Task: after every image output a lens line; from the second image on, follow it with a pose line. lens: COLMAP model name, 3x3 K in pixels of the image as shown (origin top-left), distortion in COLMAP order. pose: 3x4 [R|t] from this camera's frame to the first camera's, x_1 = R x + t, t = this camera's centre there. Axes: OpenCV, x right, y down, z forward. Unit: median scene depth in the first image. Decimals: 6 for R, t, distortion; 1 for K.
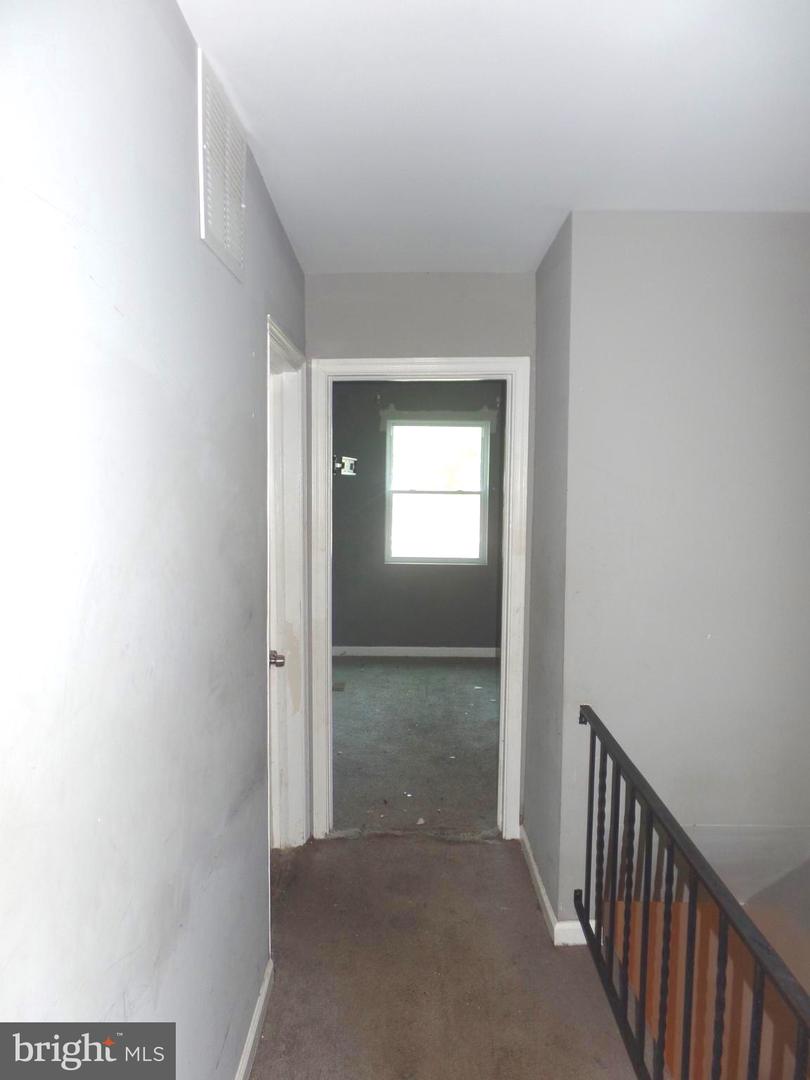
lens RADIAL K [[740.2, 0, 403.3], [0, 740.2, 540.7], [0, 0, 1]] dist [-0.004707, -0.006552]
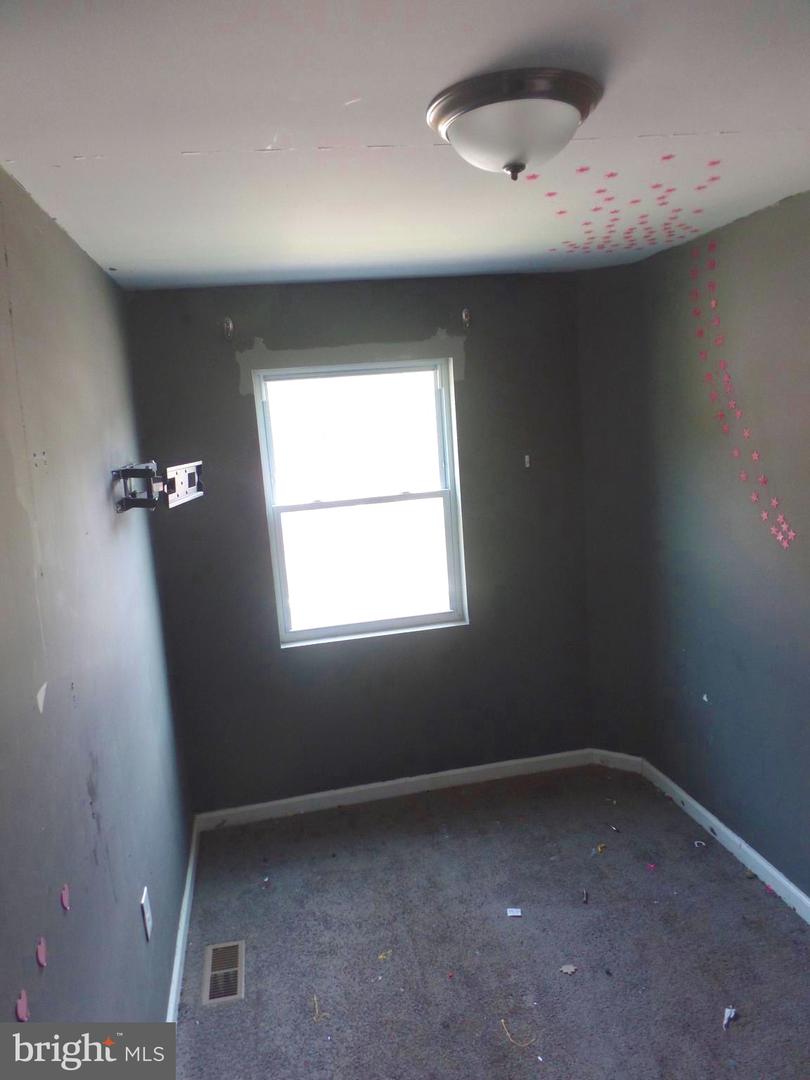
lens RADIAL K [[740.2, 0, 396.1], [0, 740.2, 545.7], [0, 0, 1]] dist [-0.004707, -0.006552]
pose [[0.978325, -0.118621, 0.169735, -0.026459], [0.102787, 0.989740, 0.099246, -0.086800], [-0.179766, -0.079648, 0.980480, 0.488204]]
